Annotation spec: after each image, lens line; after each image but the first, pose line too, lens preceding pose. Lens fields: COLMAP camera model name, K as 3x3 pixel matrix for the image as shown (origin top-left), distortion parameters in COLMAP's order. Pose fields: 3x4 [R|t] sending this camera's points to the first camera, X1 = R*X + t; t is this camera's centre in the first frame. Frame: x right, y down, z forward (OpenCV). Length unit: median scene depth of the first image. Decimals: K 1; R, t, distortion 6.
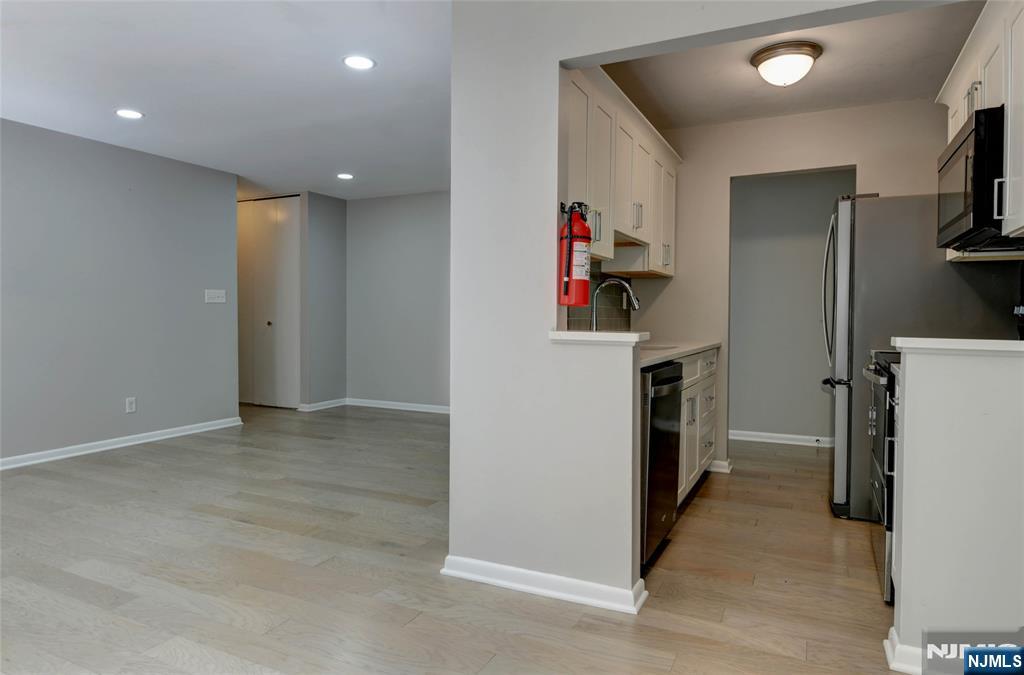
lens RADIAL K [[612.0, 0, 515.9], [0, 612.0, 321.5], [0, 0, 1]] dist [-0.005474, -0.000854]
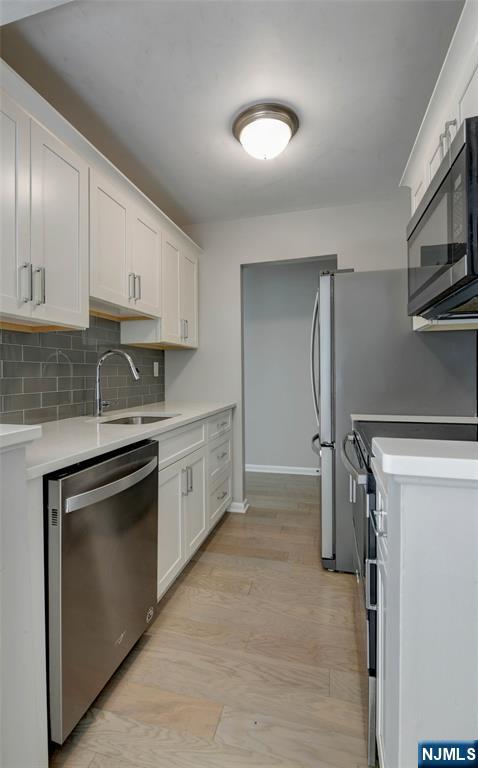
lens RADIAL K [[334.5, 0, 237.7], [0, 334.5, 369.9], [0, 0, 1]] dist [-0.012263, 0.000084]
pose [[0.981982, -0.016266, 0.188274, 0.280618], [0.019208, 0.999720, -0.013812, -0.027420], [-0.187997, 0.017180, 0.982019, 0.464566]]
